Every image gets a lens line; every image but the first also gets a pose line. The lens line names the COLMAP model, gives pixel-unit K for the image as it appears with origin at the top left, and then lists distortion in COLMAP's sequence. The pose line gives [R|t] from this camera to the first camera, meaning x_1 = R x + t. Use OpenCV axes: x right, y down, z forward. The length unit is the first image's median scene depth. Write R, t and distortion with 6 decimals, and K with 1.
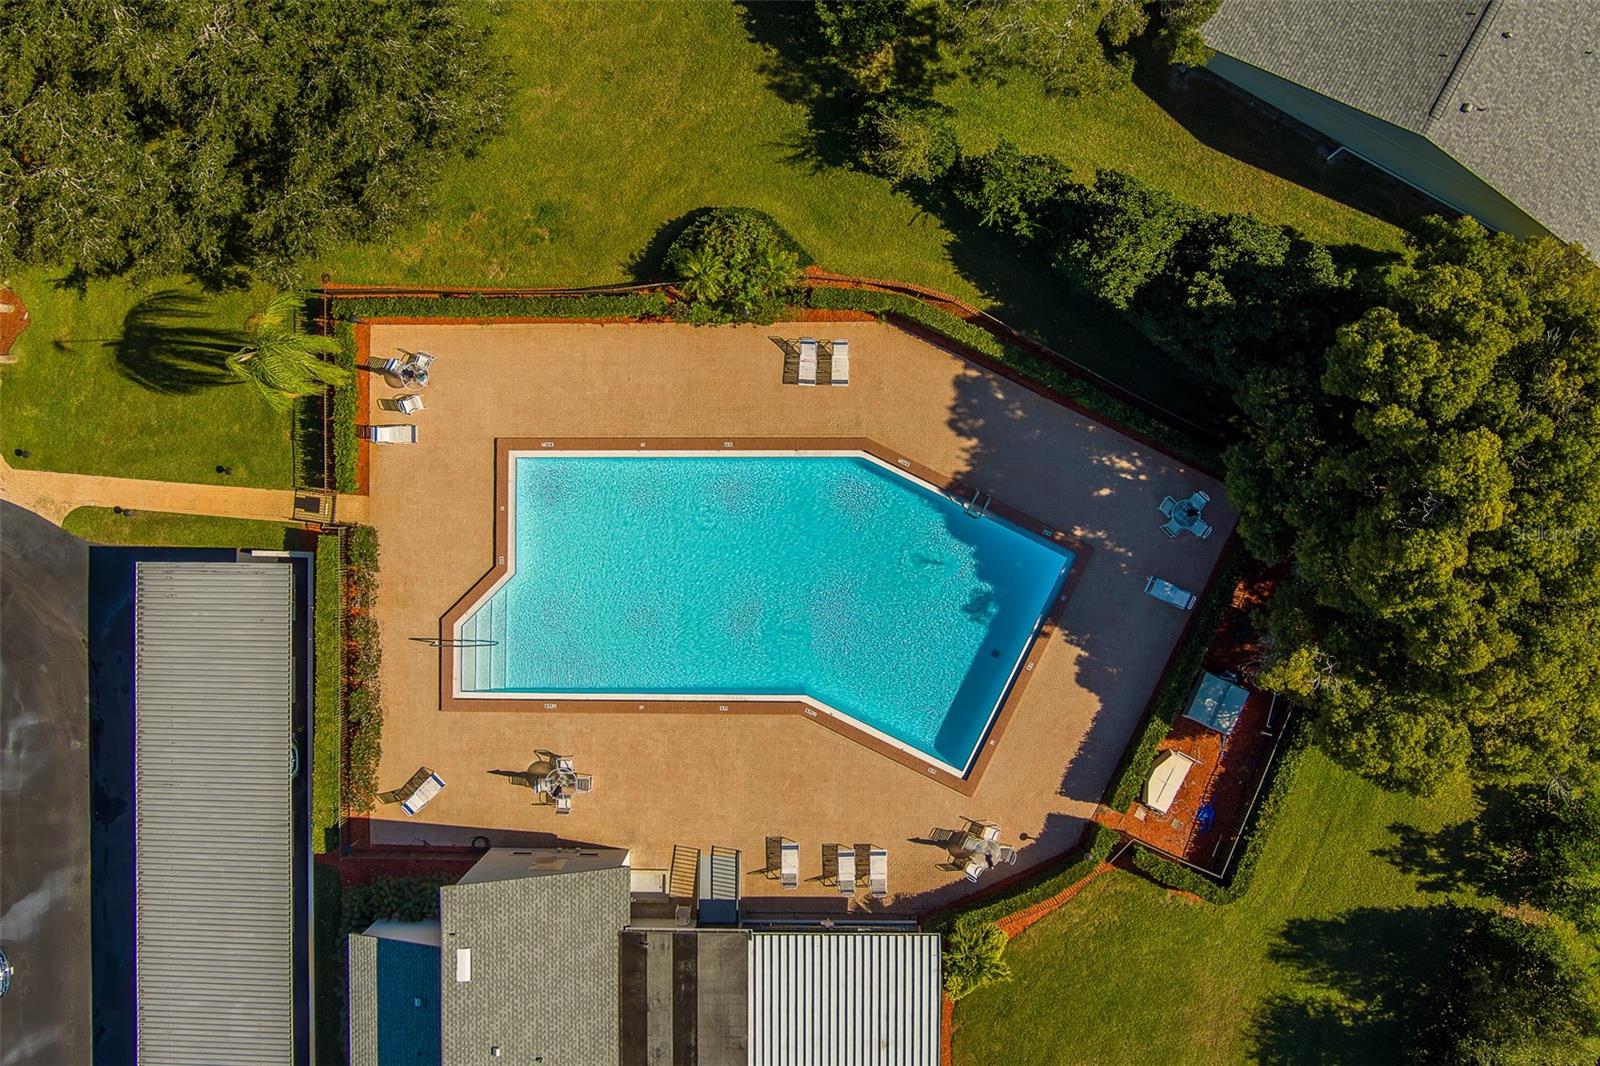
lens RADIAL K [[1330.0, 0, 792.6], [0, 1330.0, 530.8], [0, 0, 1]] dist [-0.062143, 0.005247]
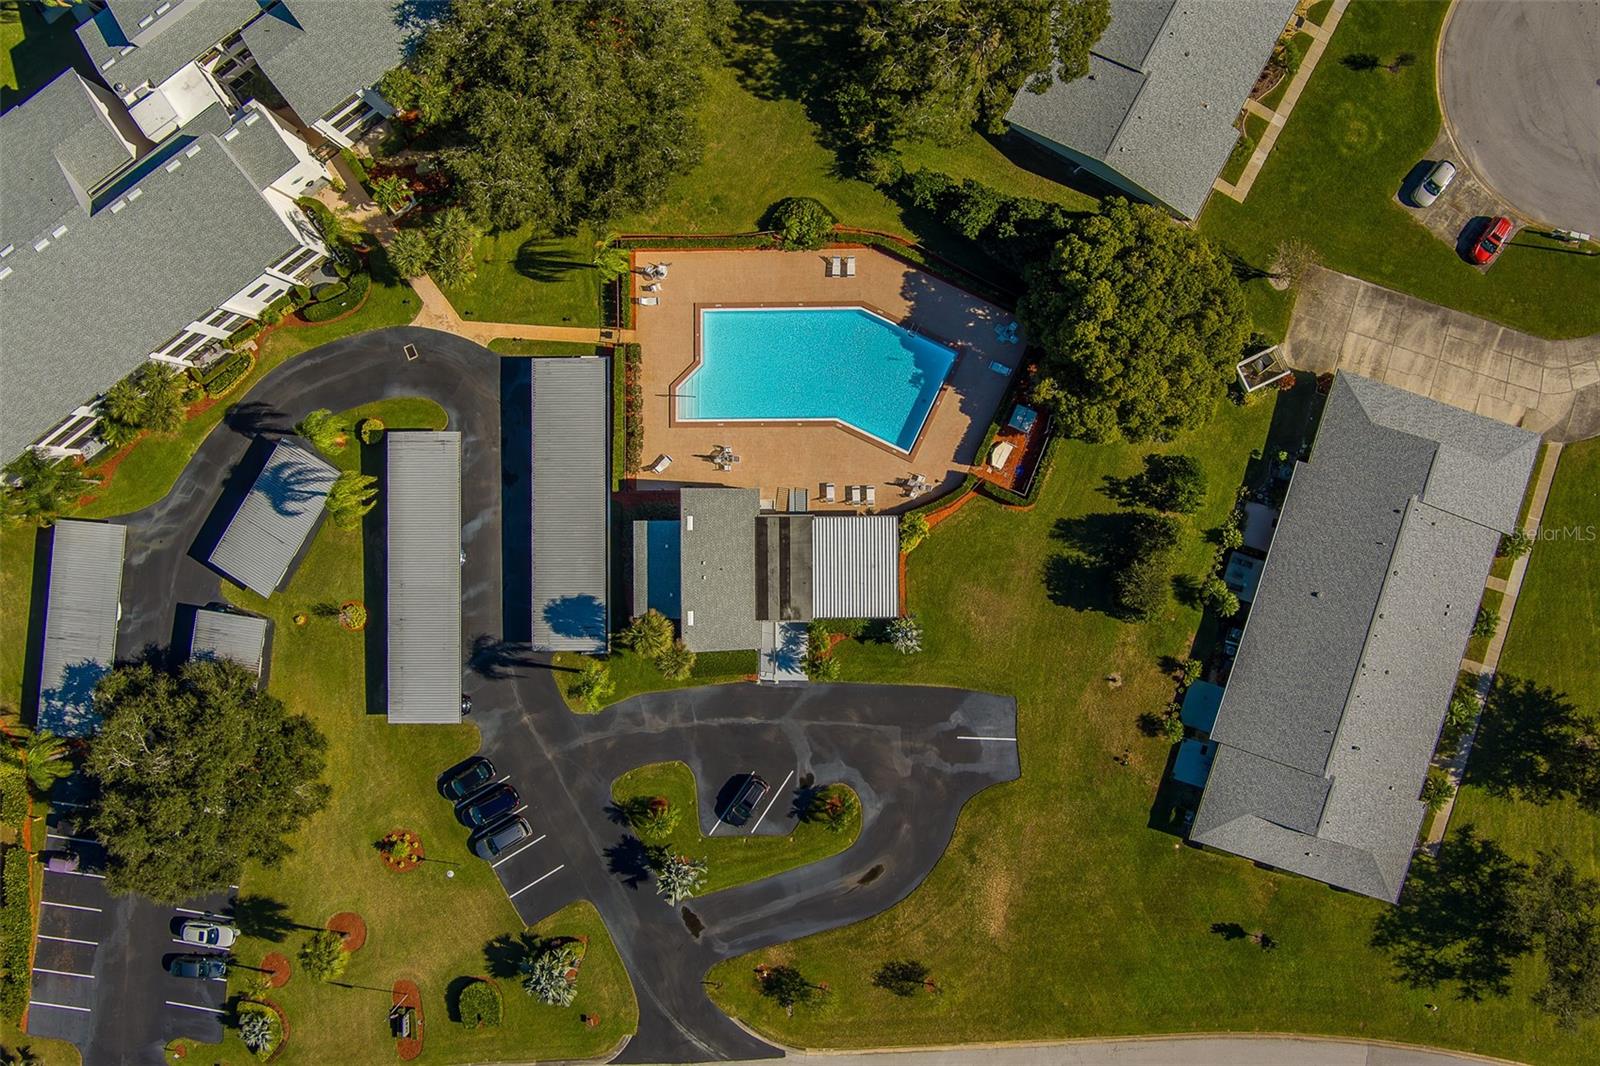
lens RADIAL K [[1345.3, 0, 817.8], [0, 1345.3, 540.1], [0, 0, 1]] dist [-0.056723, -0.002132]
pose [[0.999961, -0.008692, 0.001394, -0.026587], [0.008689, 0.999960, 0.002097, 0.323618], [-0.001413, -0.002085, 0.999997, -1.238182]]
